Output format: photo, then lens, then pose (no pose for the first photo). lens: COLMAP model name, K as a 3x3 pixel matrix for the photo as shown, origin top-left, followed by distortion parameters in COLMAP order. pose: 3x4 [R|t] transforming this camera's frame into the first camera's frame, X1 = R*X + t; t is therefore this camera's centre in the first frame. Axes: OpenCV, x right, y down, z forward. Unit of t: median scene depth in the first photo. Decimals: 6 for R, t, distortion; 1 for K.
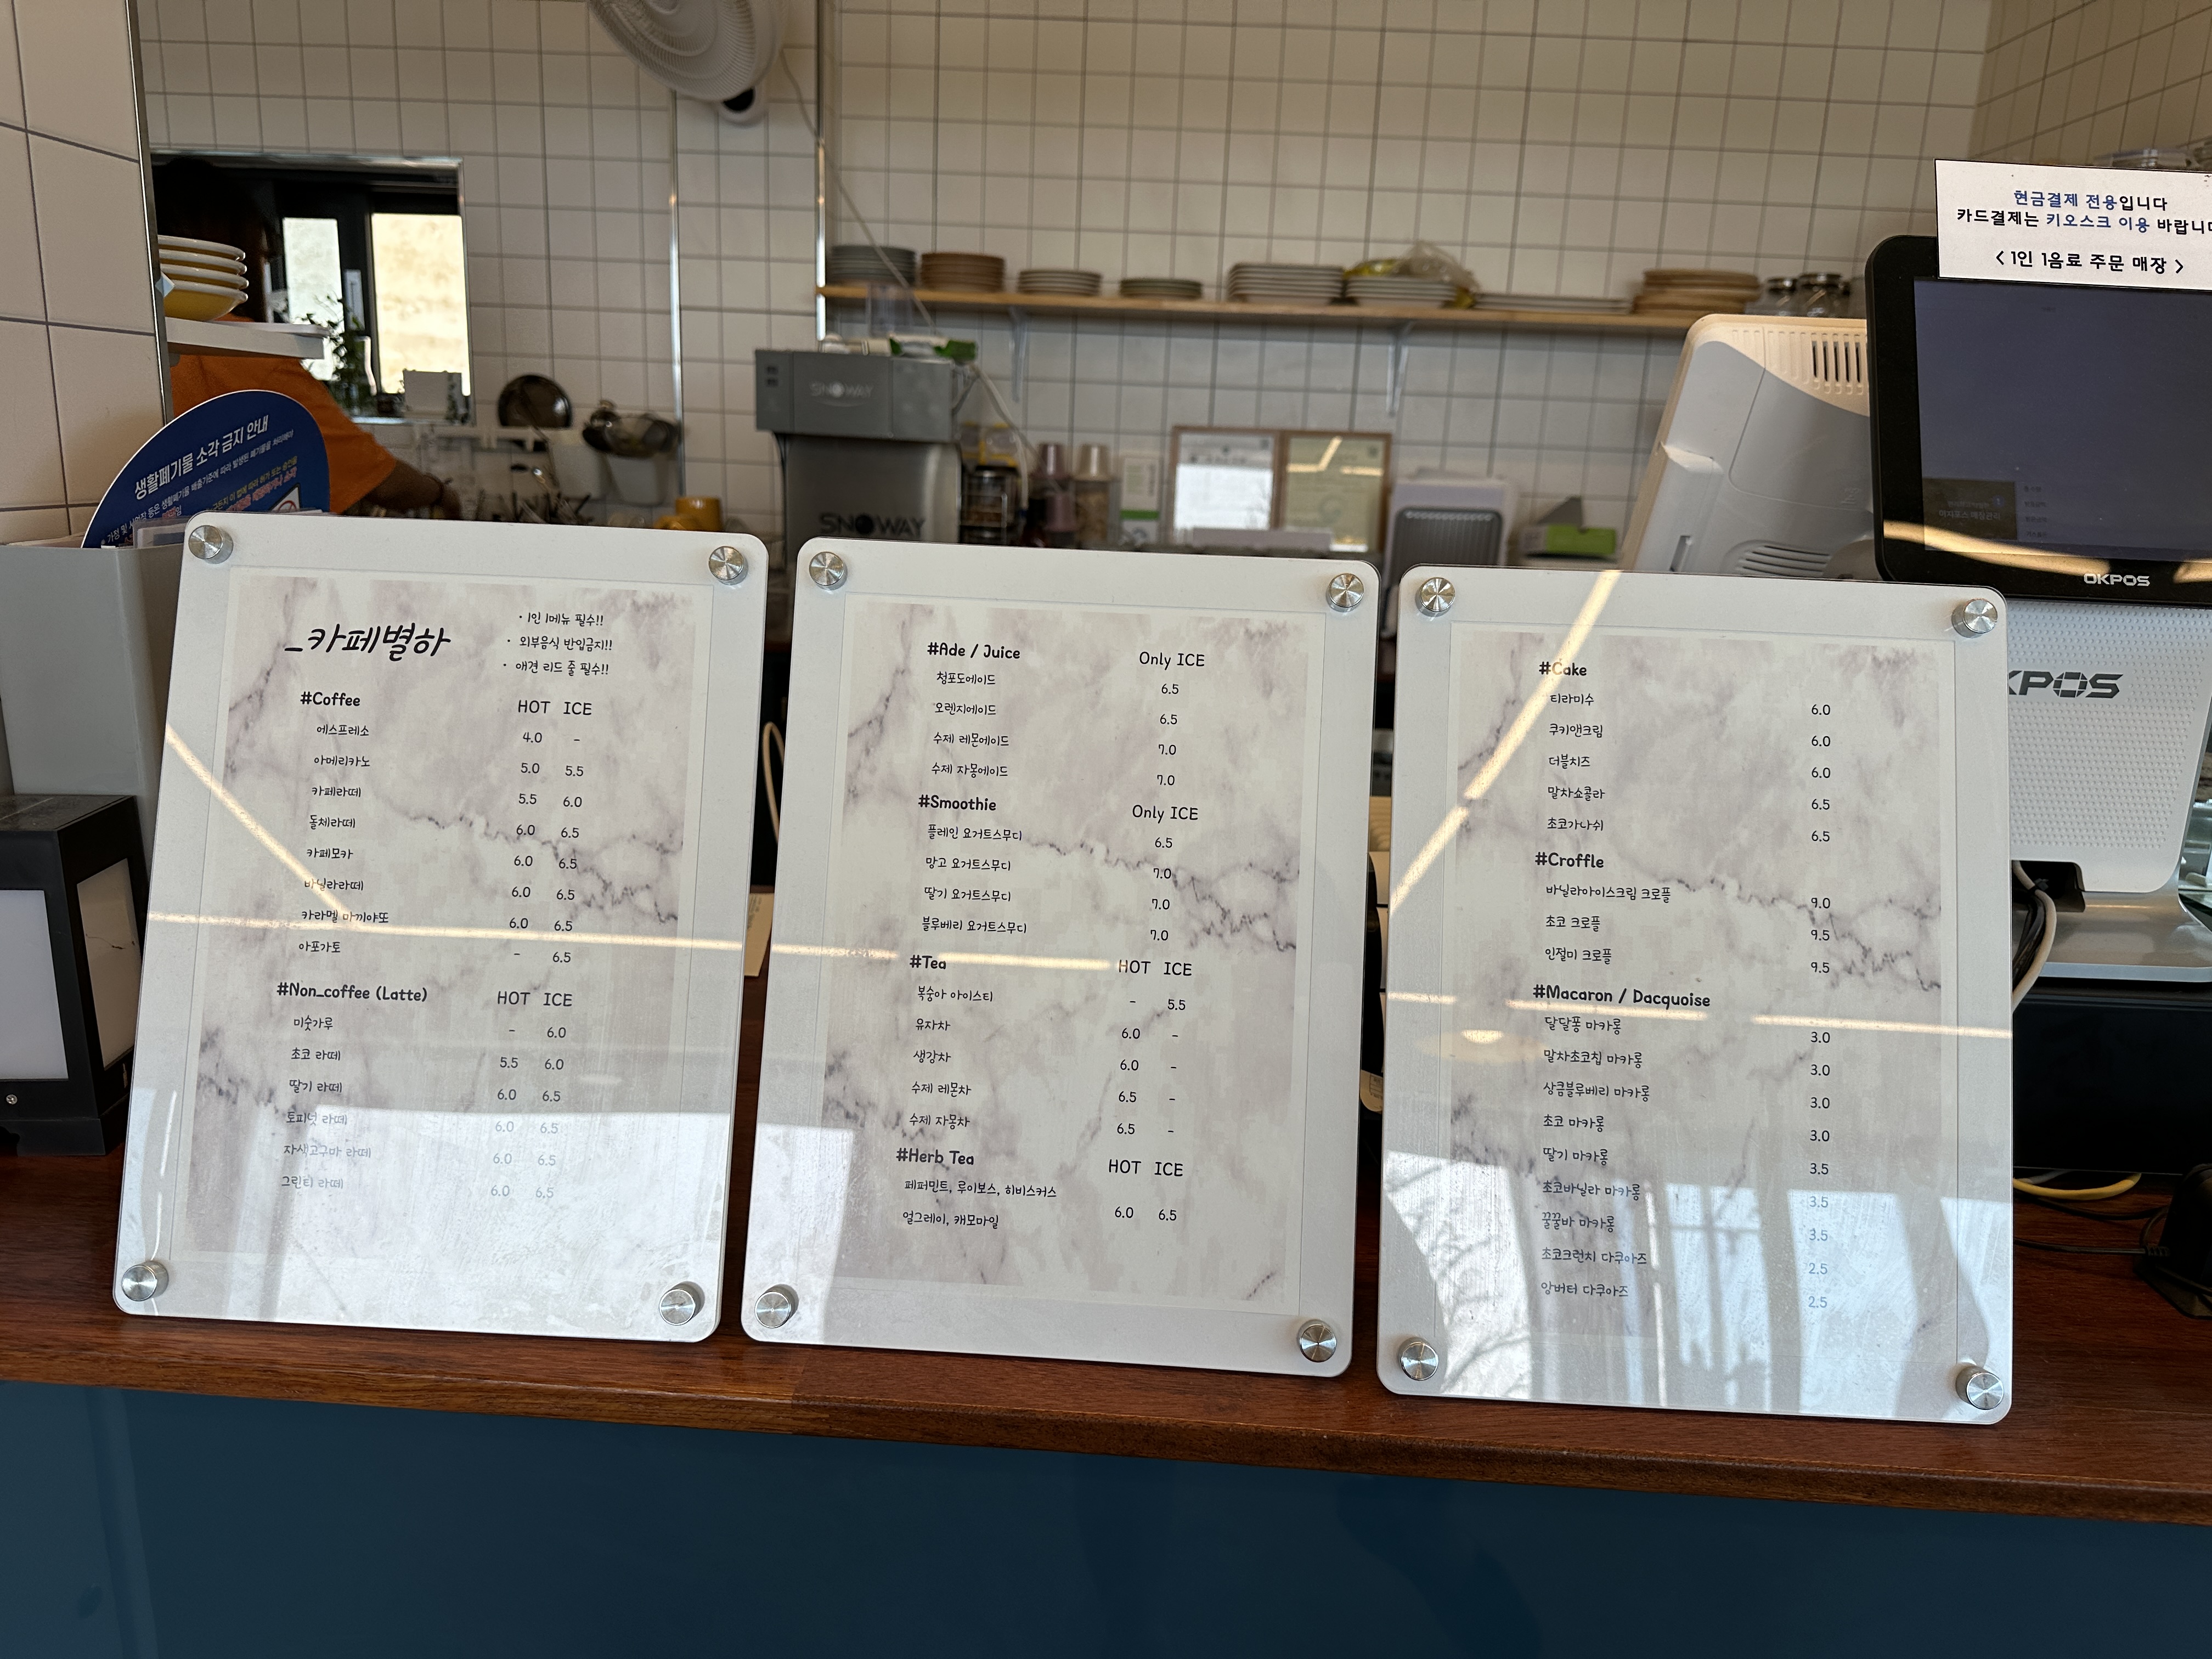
lens RADIAL K [[1588.1, 0, 1106.0], [0, 1588.1, 829.5], [0, 0, 1]] dist [0.019021, -0.034049]
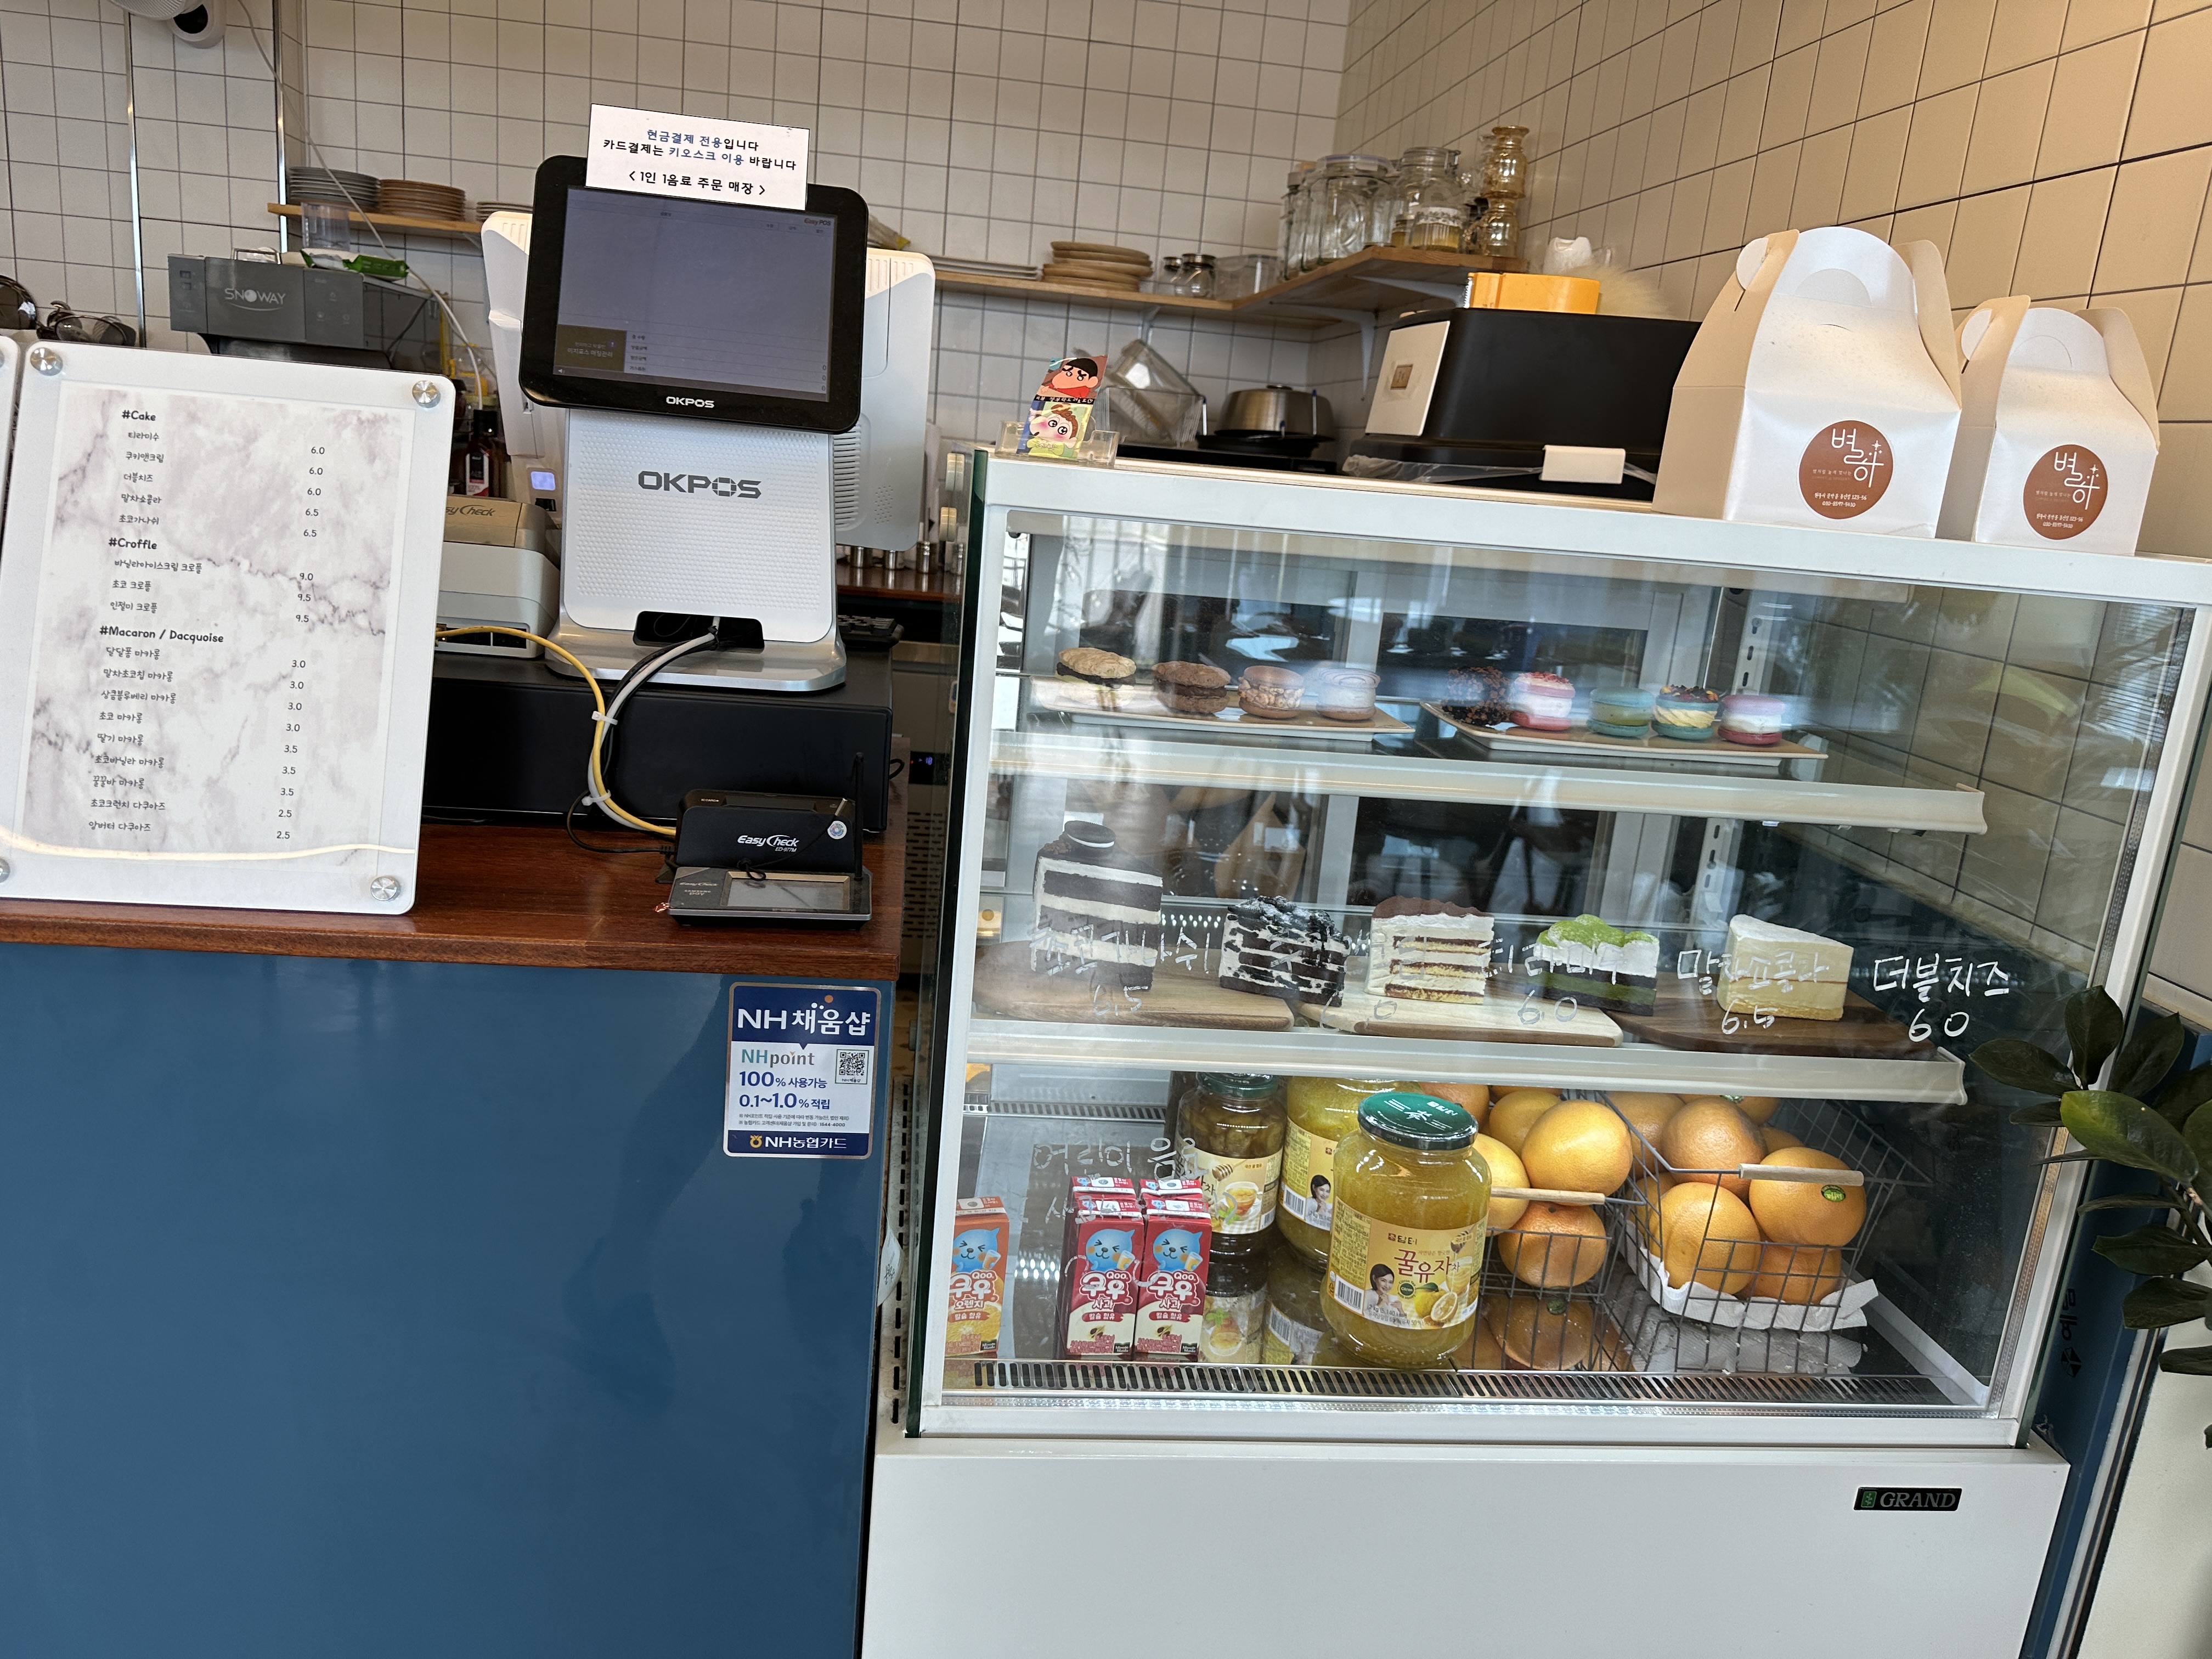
lens RADIAL K [[1588.1, 0, 1106.0], [0, 1588.1, 829.5], [0, 0, 1]] dist [0.019021, -0.034049]
pose [[0.987356, 0.008749, 0.158277, 0.945608], [-0.010425, 0.999898, 0.009758, 0.258929], [-0.158176, -0.011284, 0.987347, -0.600591]]
